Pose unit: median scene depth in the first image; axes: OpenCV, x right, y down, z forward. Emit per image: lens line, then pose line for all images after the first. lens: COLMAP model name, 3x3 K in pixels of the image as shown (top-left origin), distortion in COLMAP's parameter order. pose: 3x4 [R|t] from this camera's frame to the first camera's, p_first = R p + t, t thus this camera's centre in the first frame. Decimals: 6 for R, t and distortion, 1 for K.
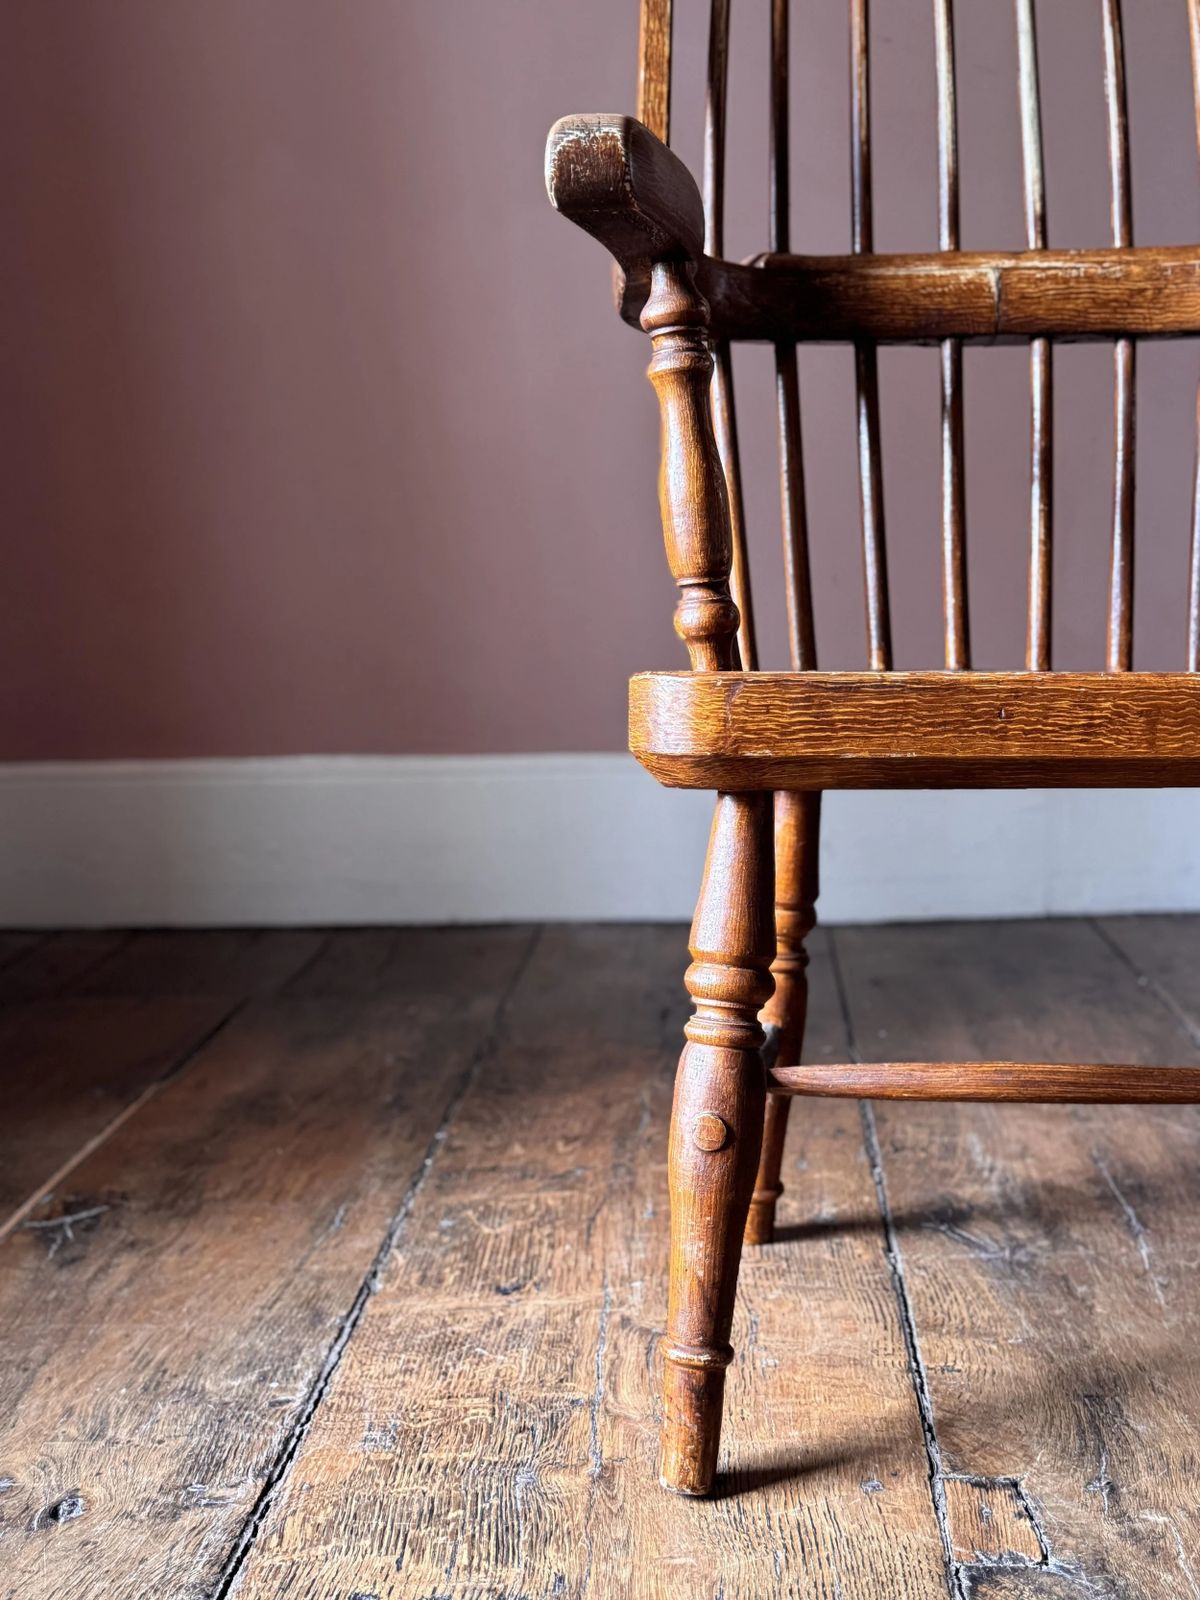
lens RADIAL K [[1761.6, 0, 592.9], [0, 1761.6, 805.8], [0, 0, 1]] dist [0.190333, -0.461269]
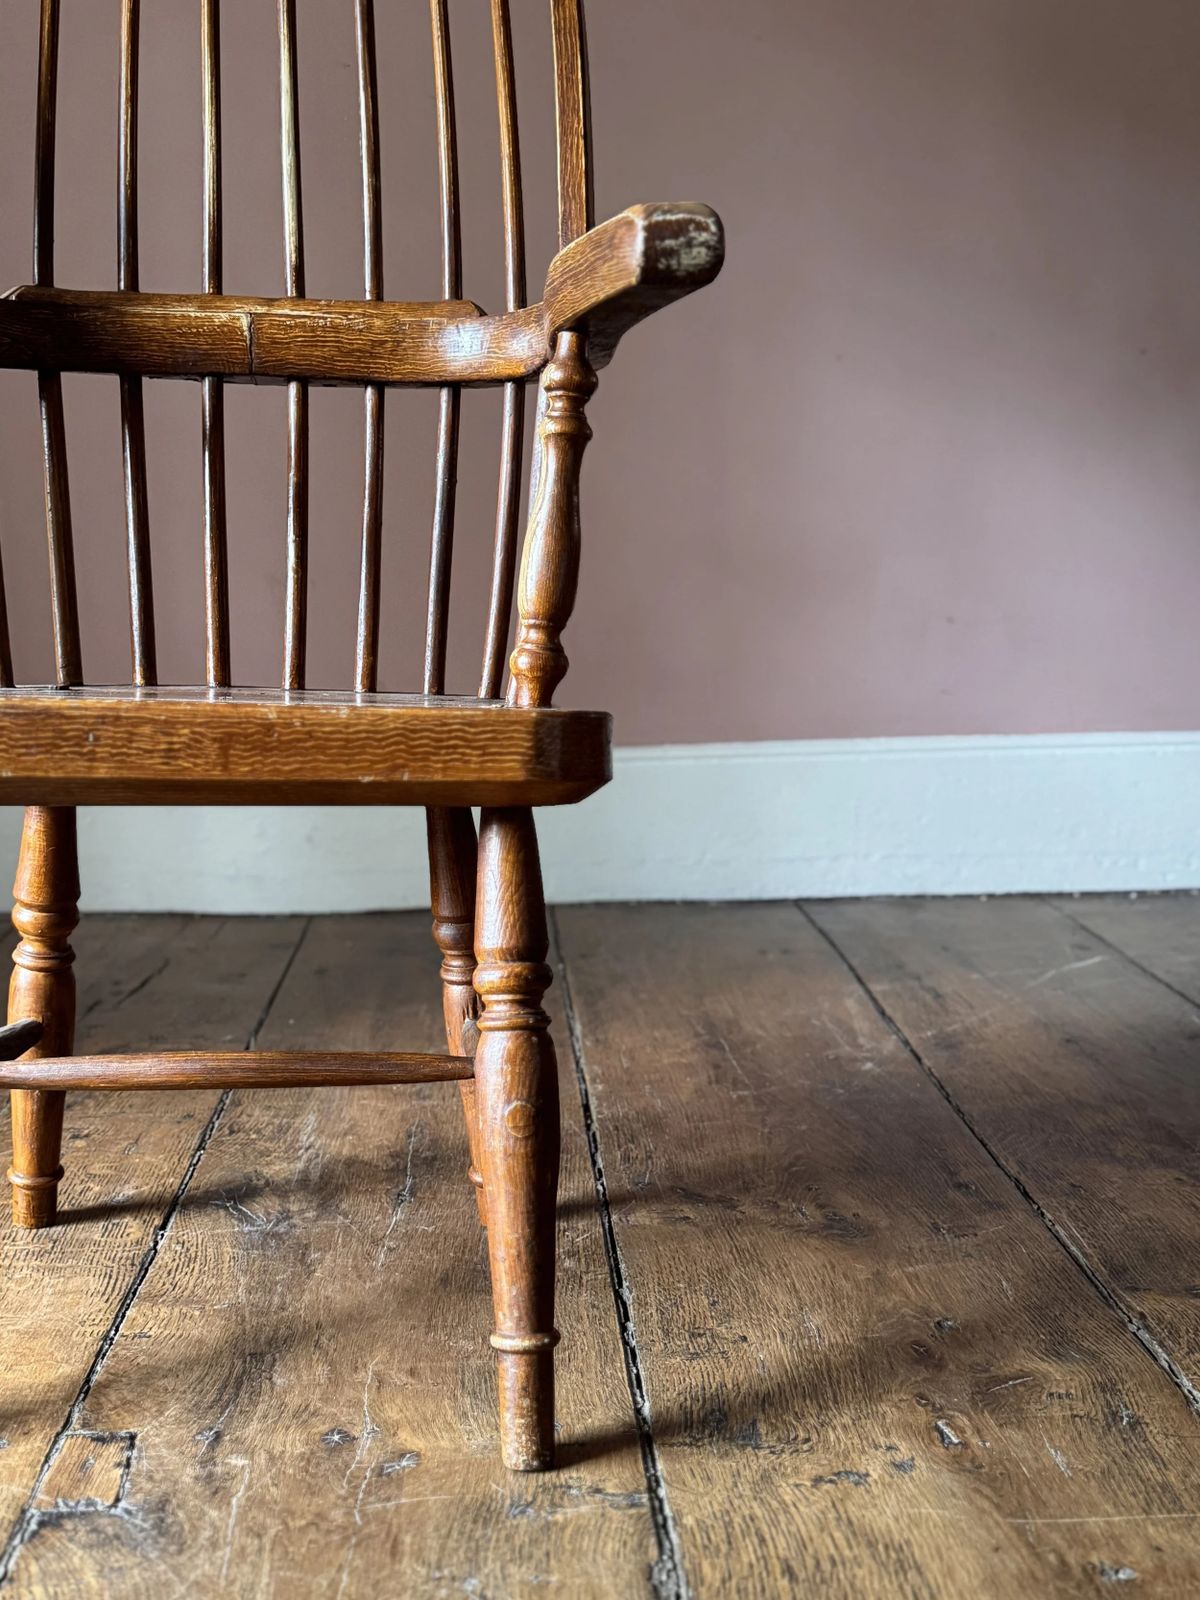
lens RADIAL K [[1761.6, 0, 592.9], [0, 1761.6, 805.8], [0, 0, 1]] dist [0.190333, -0.461269]
pose [[0.989894, 0.006076, 0.141678, 0.277023], [-0.007762, 0.999905, 0.011351, -0.017985], [-0.141596, -0.012336, 0.989848, -0.095393]]
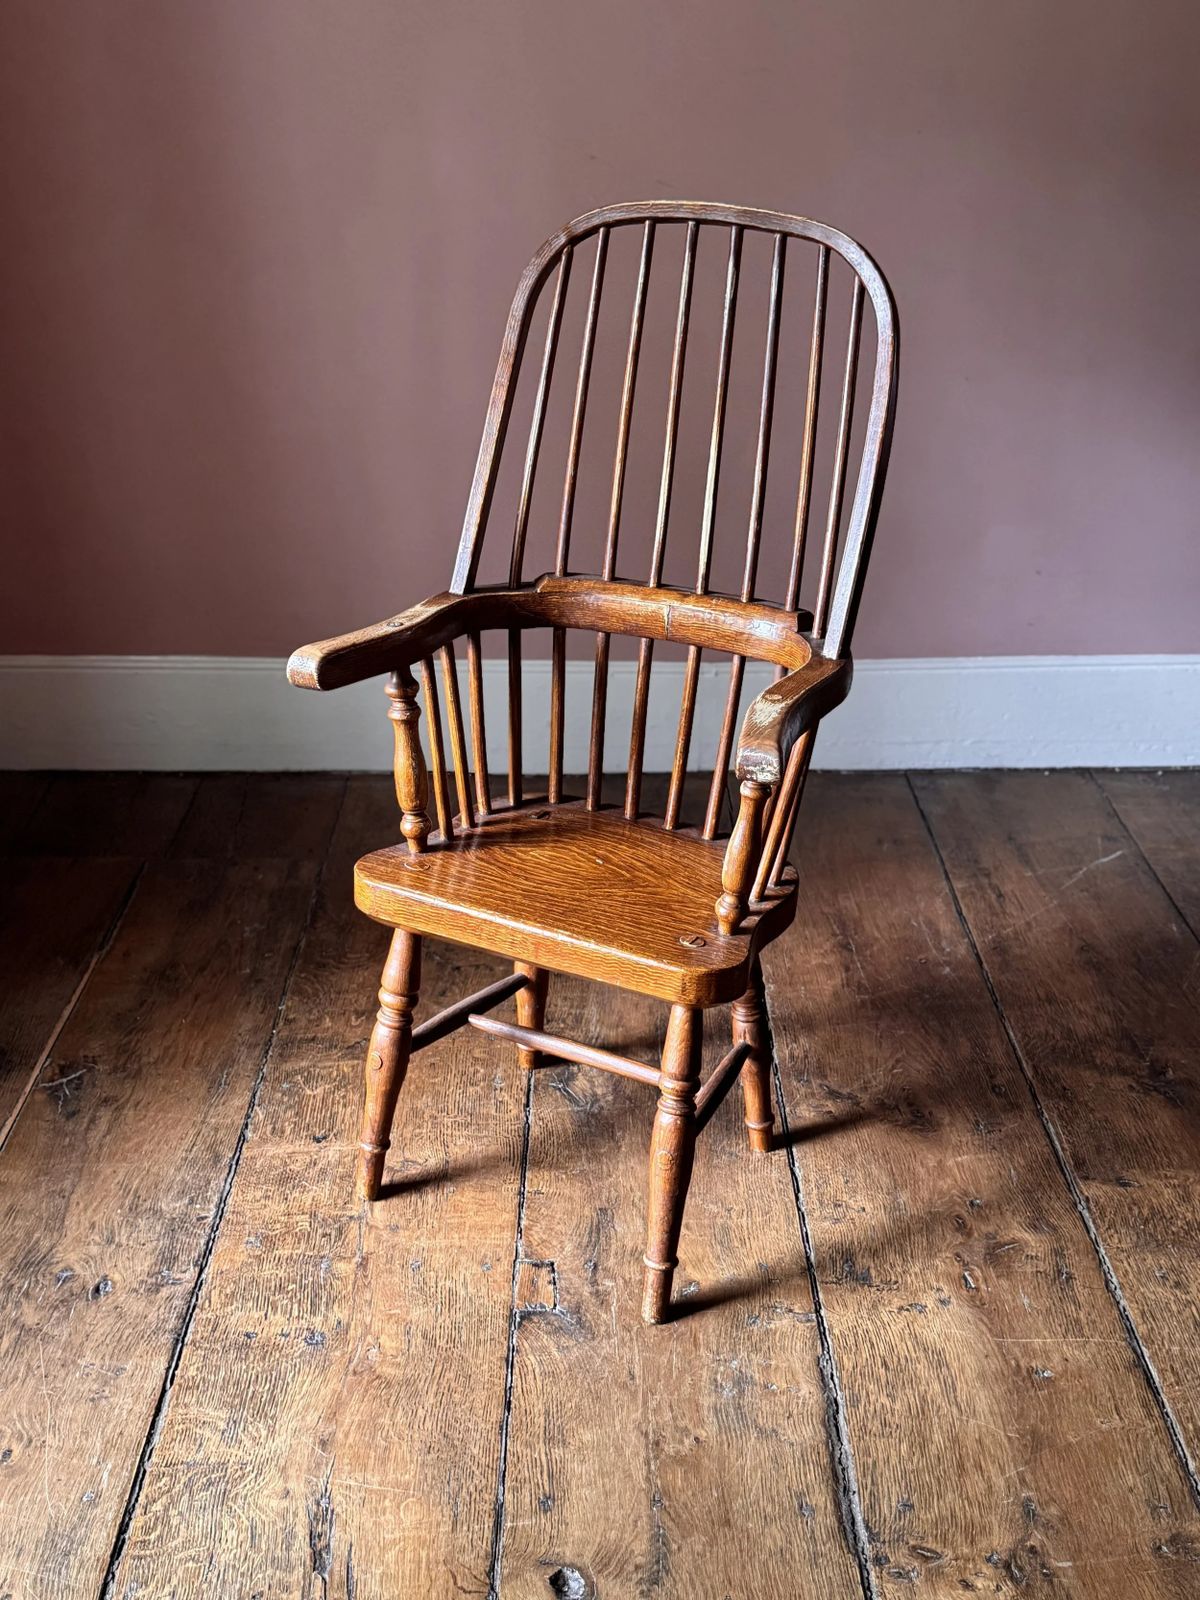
lens RADIAL K [[1761.6, 0, 592.9], [0, 1761.6, 805.8], [0, 0, 1]] dist [0.190333, -0.461269]
pose [[0.996194, -0.006798, 0.086897, 0.078028], [-0.018890, 0.956424, 0.291370, -0.610568], [-0.085091, -0.291903, 0.952655, -0.700111]]
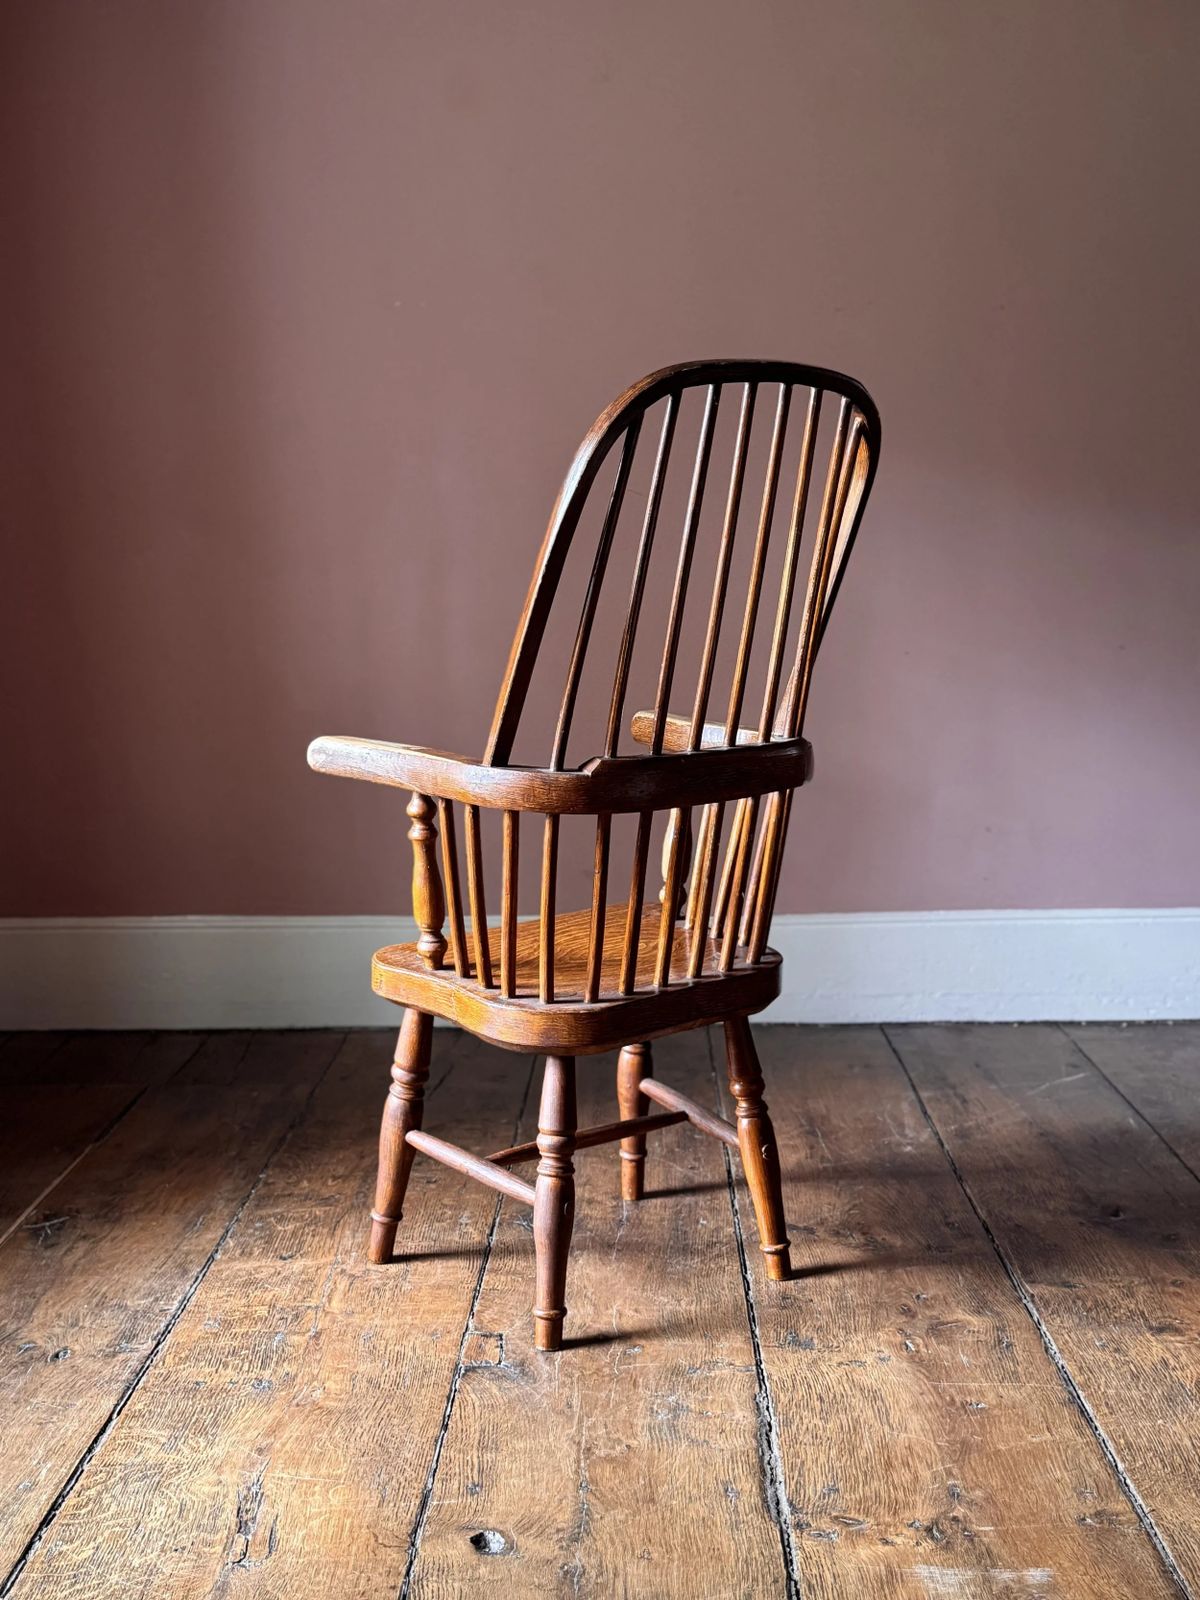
lens RADIAL K [[1765.2, 0, 600.0], [0, 1765.2, 800.0], [0, 0, 1]] dist [0.192706, -0.462784]
pose [[0.998240, 0.011534, 0.058177, 0.171973], [-0.010546, 0.999795, -0.017262, -0.192251], [-0.058364, 0.016618, 0.998157, -0.955016]]
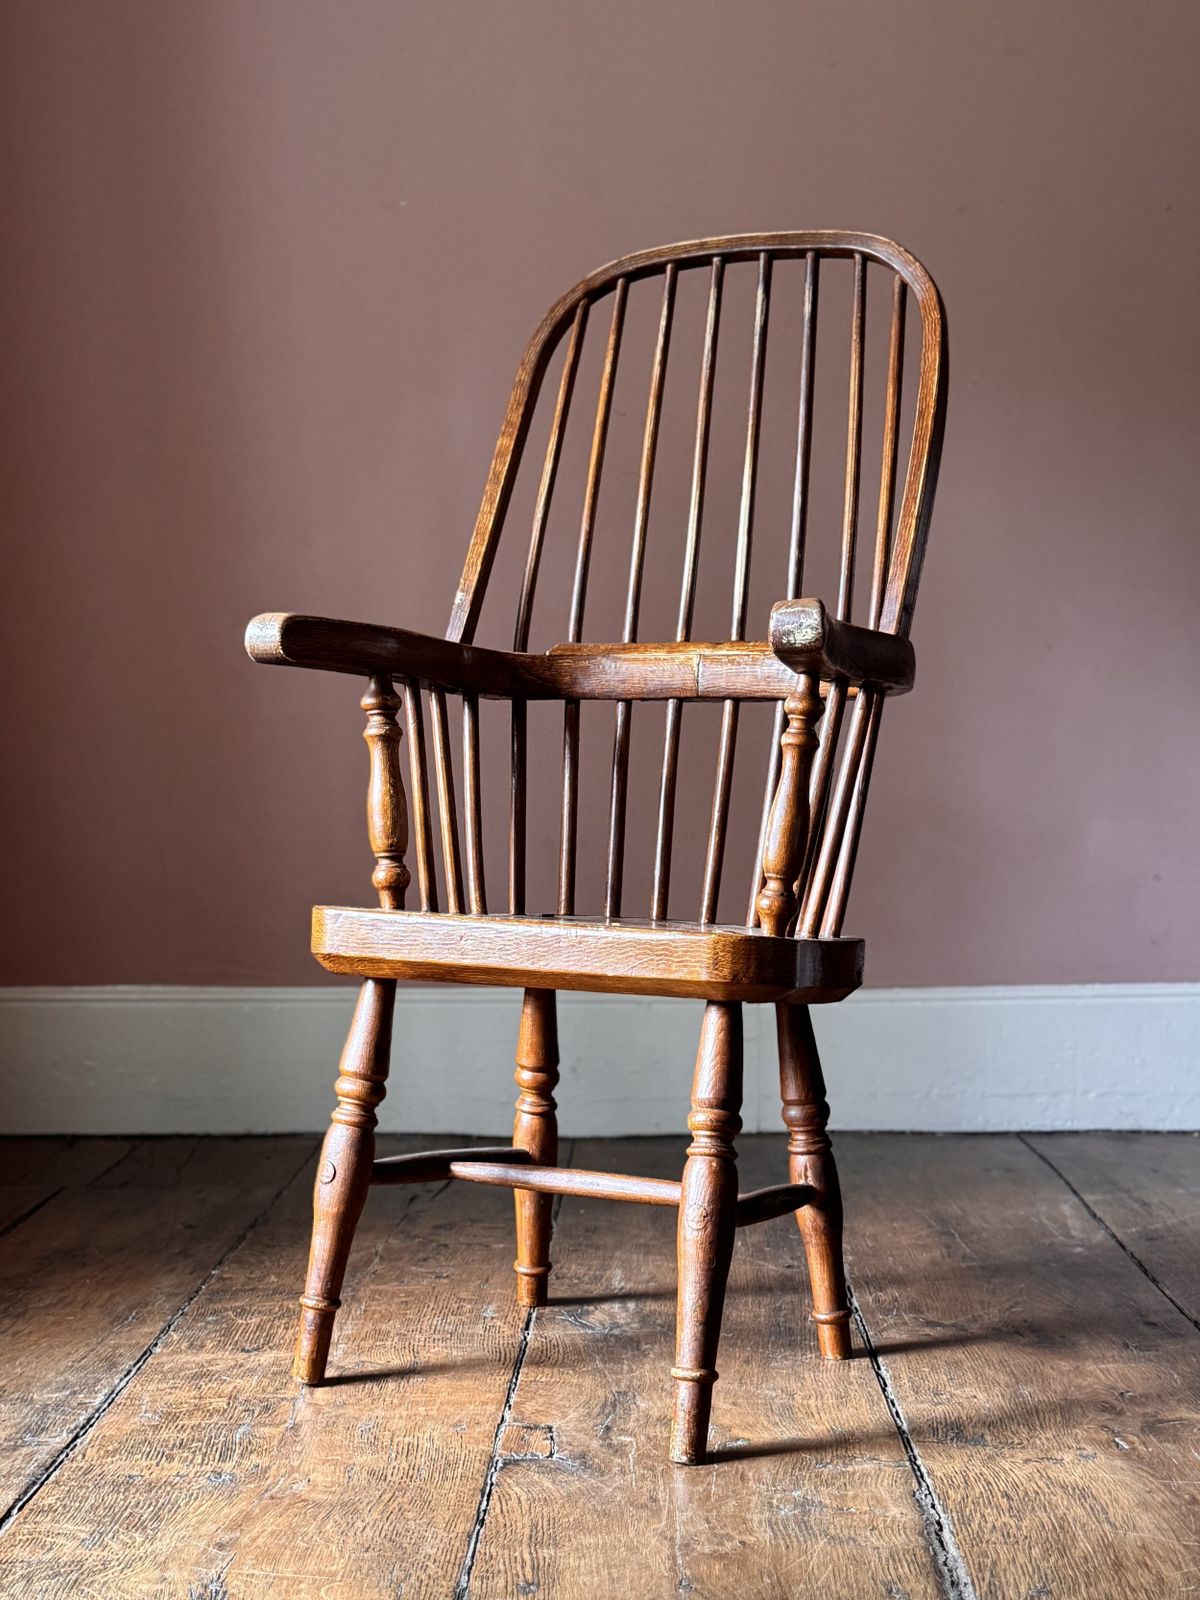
lens RADIAL K [[2117.4, 0, 590.3], [0, 2117.4, 864.4], [0, 0, 1]] dist [0.198235, -0.458080]
pose [[0.998374, 0.023183, 0.052083, 0.124130], [-0.017842, 0.994751, -0.100757, 0.053920], [-0.054146, 0.099664, 0.993547, -0.743644]]
